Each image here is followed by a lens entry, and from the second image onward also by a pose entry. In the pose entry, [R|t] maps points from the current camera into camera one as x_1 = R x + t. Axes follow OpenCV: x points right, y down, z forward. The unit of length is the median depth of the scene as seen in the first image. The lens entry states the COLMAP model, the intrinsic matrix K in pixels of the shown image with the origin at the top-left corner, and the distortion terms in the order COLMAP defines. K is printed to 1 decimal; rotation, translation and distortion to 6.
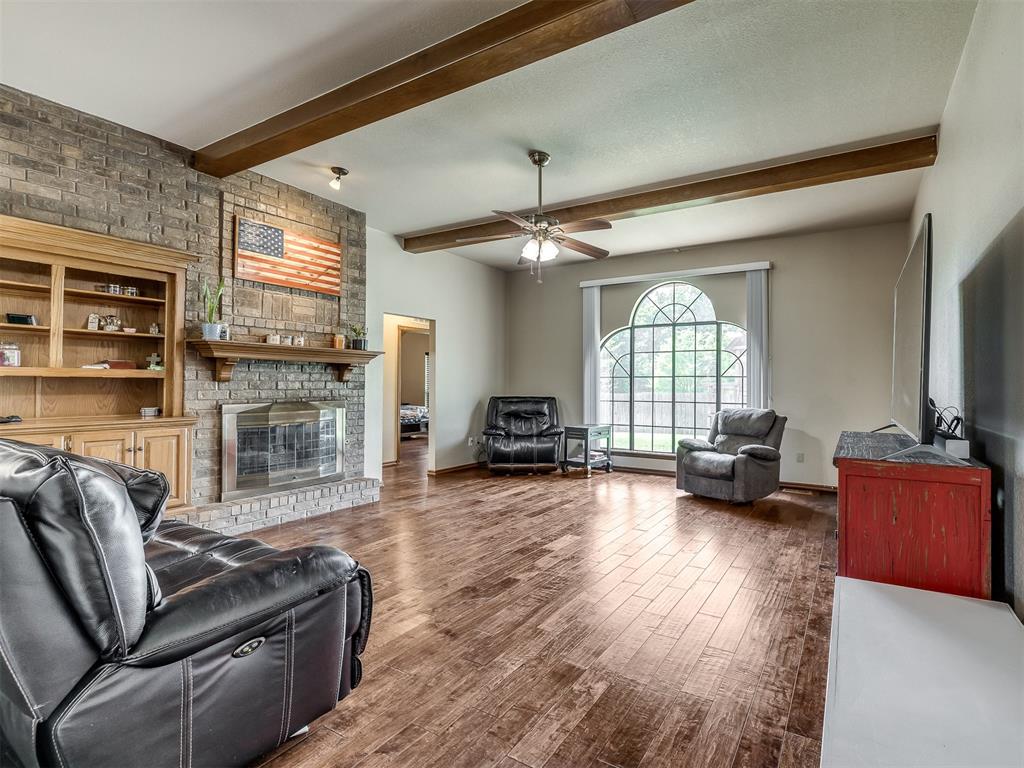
lens RADIAL K [[495.2, 0, 561.0], [0, 495.2, 383.6], [0, 0, 1]] dist [0.006558, -0.007225]
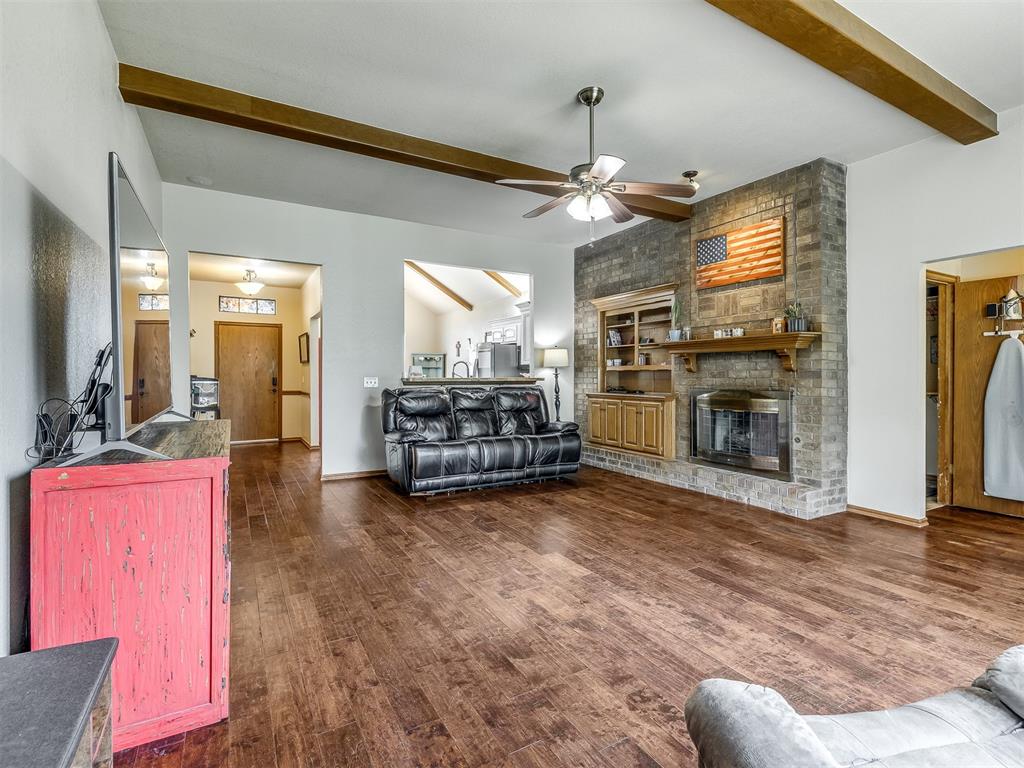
lens RADIAL K [[504.1, 0, 511.4], [0, 504.1, 387.2], [0, 0, 1]] dist [0.003861, -0.004030]
pose [[-0.507687, 0.020847, -0.861289, 0.702801], [0.003900, 0.999753, 0.021900, 0.005924], [0.861533, 0.007759, -0.507643, 1.234628]]
